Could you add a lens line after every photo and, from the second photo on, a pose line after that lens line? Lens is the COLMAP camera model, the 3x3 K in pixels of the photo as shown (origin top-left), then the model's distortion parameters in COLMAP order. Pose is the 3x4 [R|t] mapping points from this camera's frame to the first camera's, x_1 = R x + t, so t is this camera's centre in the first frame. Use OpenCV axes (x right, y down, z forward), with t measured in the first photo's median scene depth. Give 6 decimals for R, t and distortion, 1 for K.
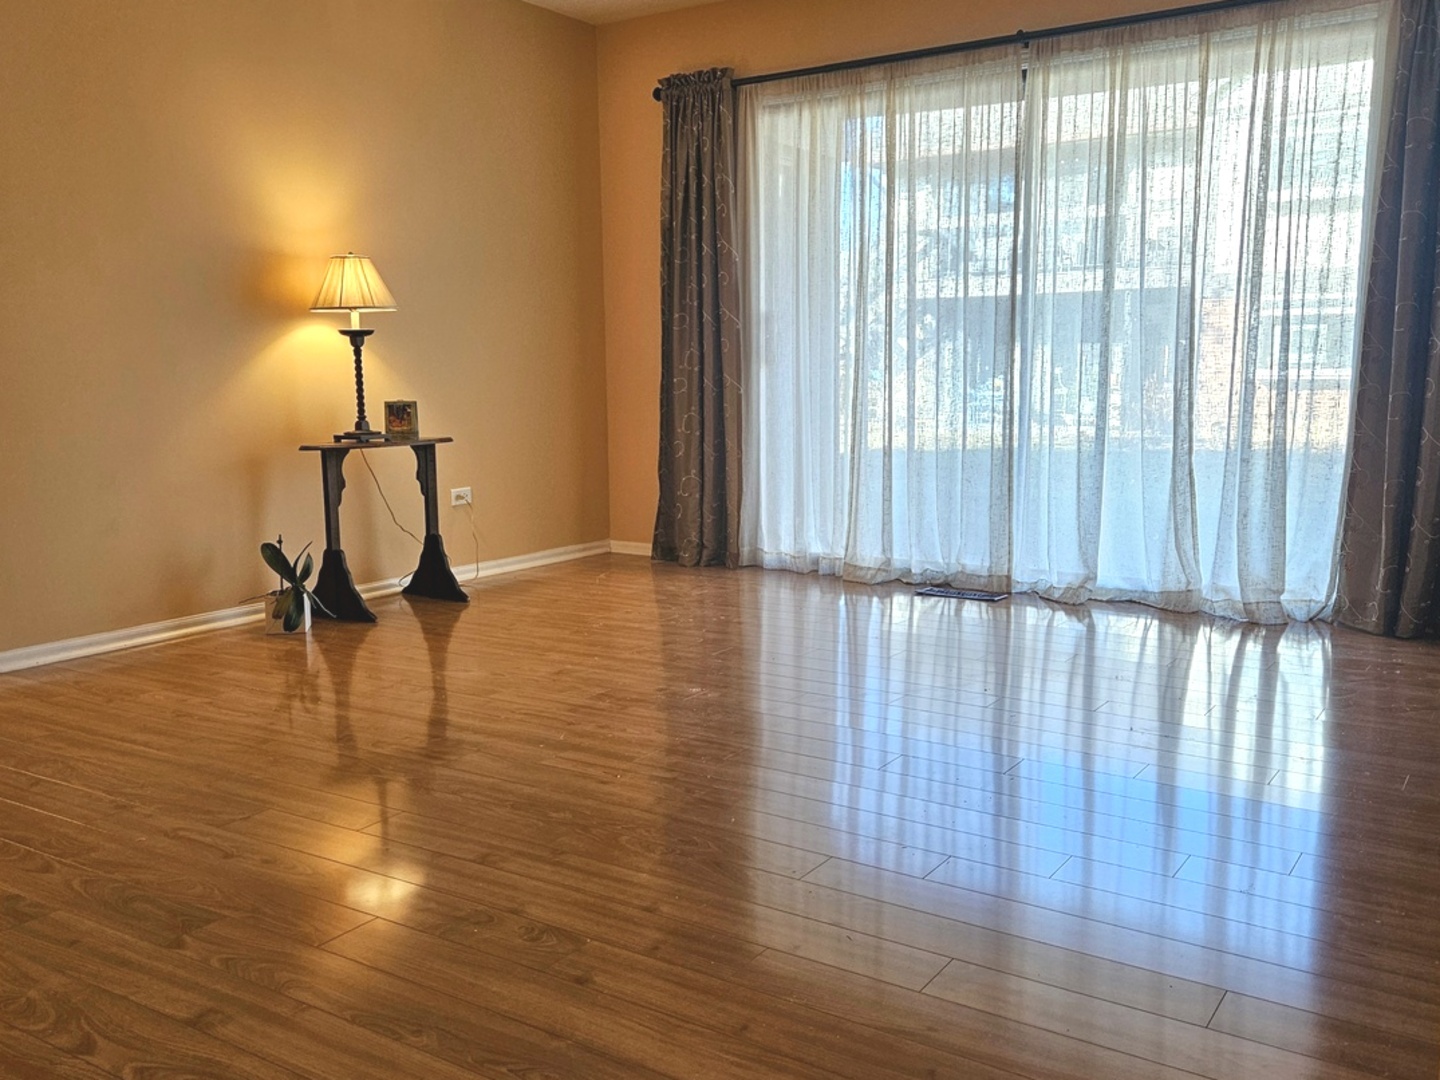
lens RADIAL K [[1289.4, 0, 709.2], [0, 1289.4, 546.8], [0, 0, 1]] dist [0.074918, -0.004063]
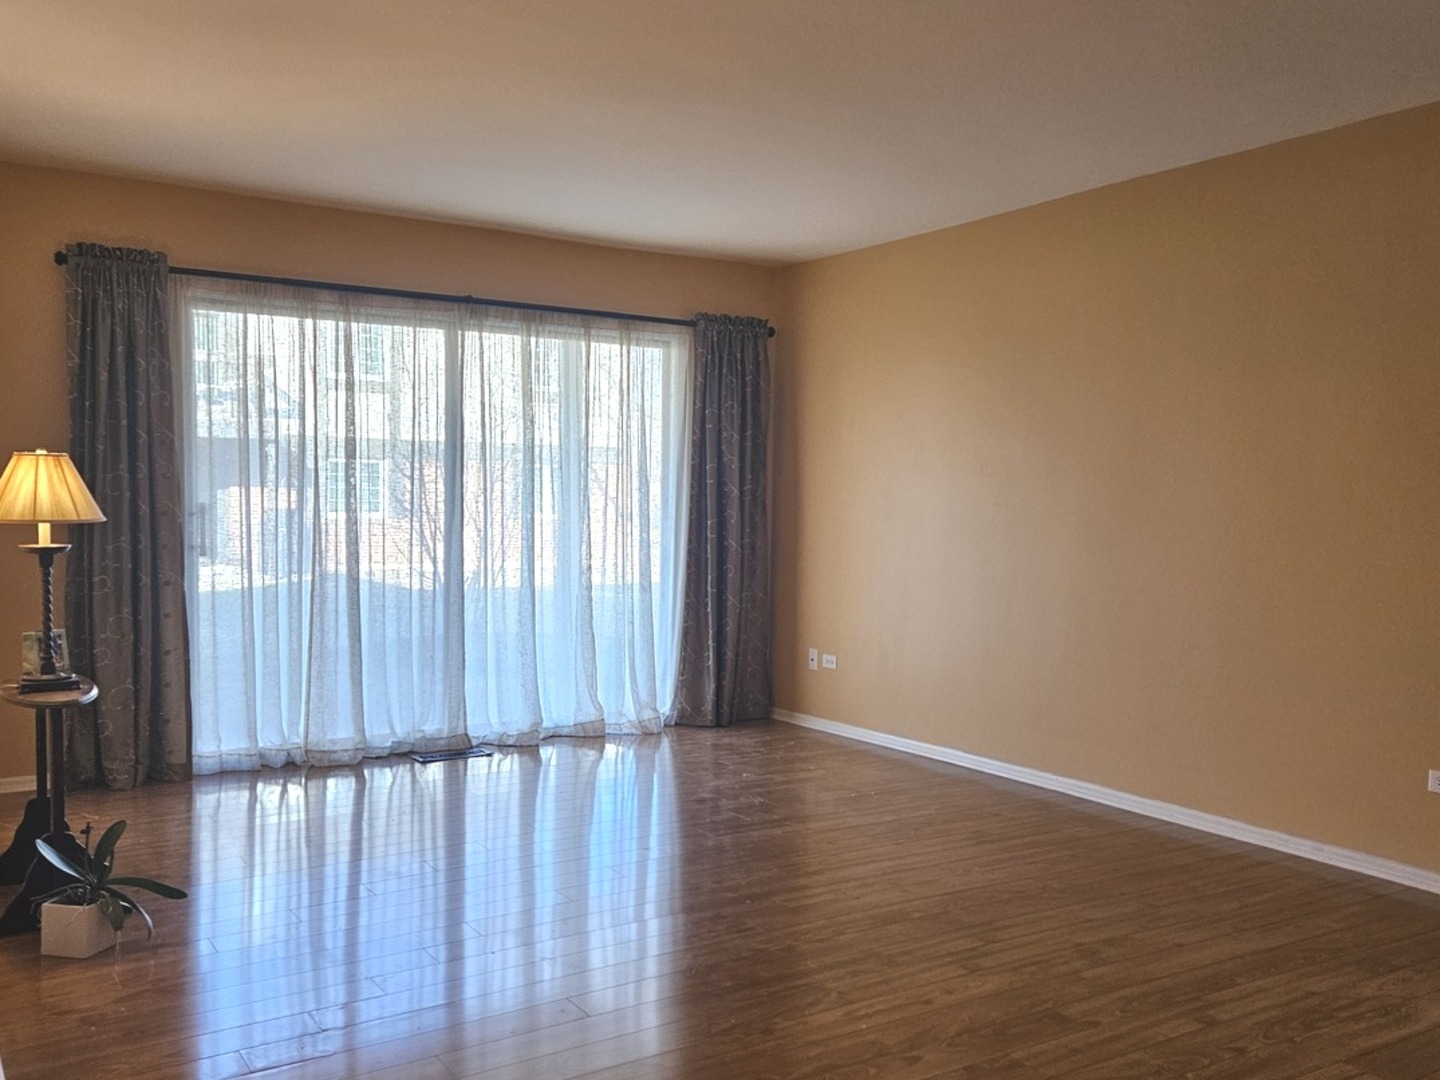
lens RADIAL K [[1289.4, 0, 709.2], [0, 1289.4, 546.8], [0, 0, 1]] dist [0.074918, -0.004063]
pose [[0.405812, -0.024944, 0.913616, -0.757502], [0.114887, 0.993091, -0.023917, -0.093203], [-0.906707, 0.114668, 0.405874, 0.297293]]
